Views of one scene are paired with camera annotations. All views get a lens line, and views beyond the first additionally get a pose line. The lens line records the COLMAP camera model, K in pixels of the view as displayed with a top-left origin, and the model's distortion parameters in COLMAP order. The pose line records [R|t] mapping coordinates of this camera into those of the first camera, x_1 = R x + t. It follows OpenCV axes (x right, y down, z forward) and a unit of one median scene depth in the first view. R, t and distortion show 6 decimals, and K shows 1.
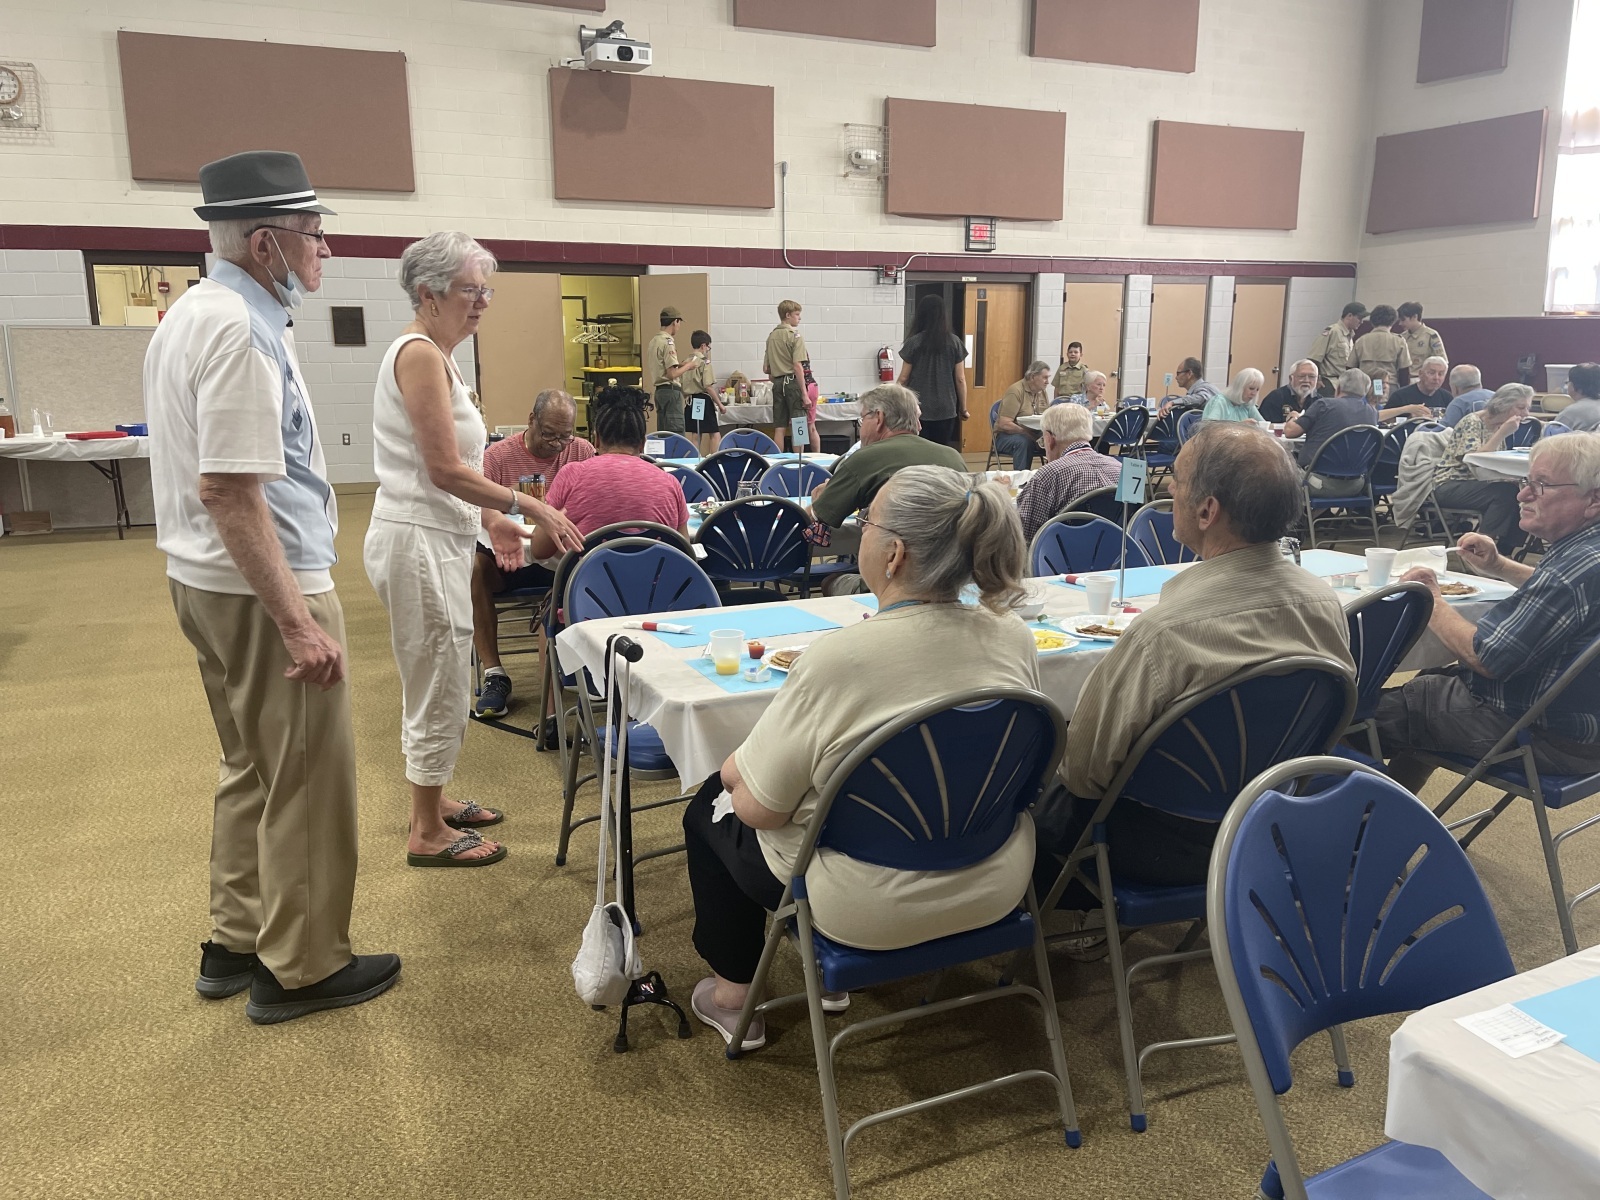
lens RADIAL K [[1203.7, 0, 804.1], [0, 1203.7, 605.3], [0, 0, 1]] dist [0.074254, -0.101642]
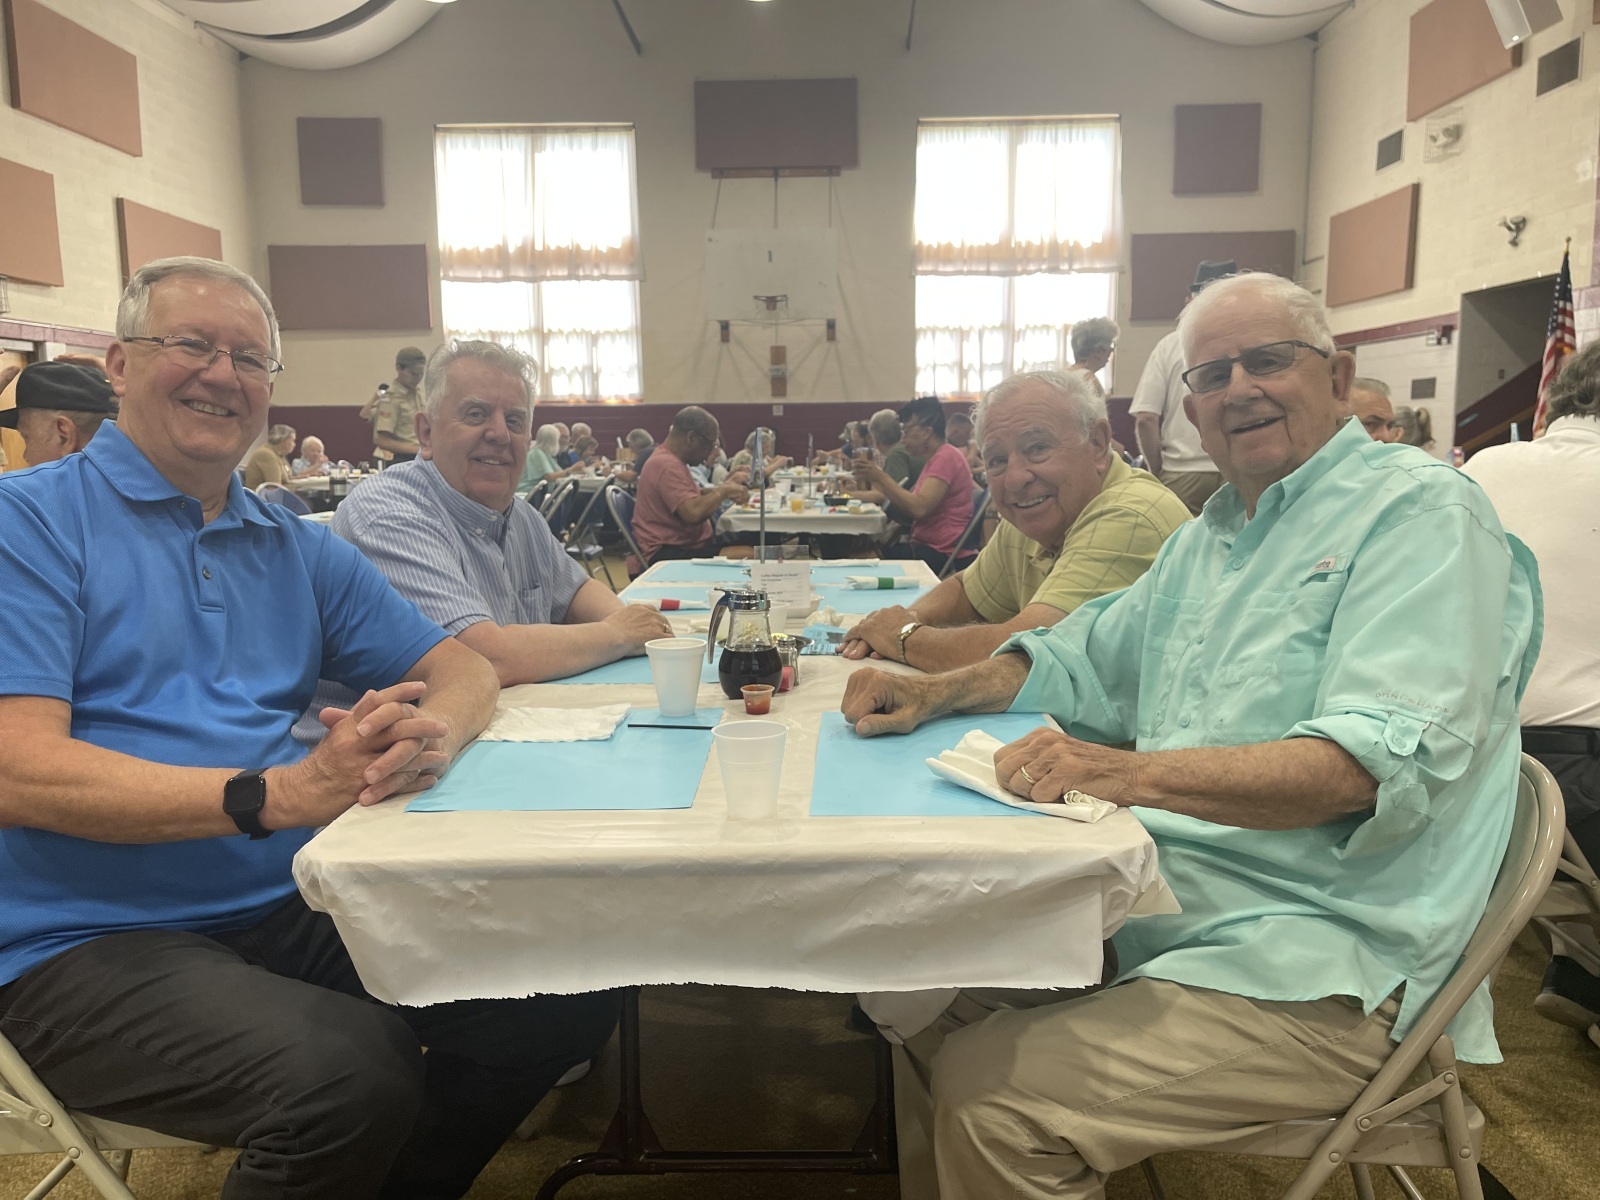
lens RADIAL K [[1207.3, 0, 800.0], [0, 1207.3, 600.0], [0, 0, 1]] dist [0.066433, -0.107139]
pose [[0.431306, -0.119130, 0.894306, -0.411332], [0.201174, 0.978986, 0.033388, -0.004489], [-0.879491, 0.165511, 0.446208, 0.143826]]
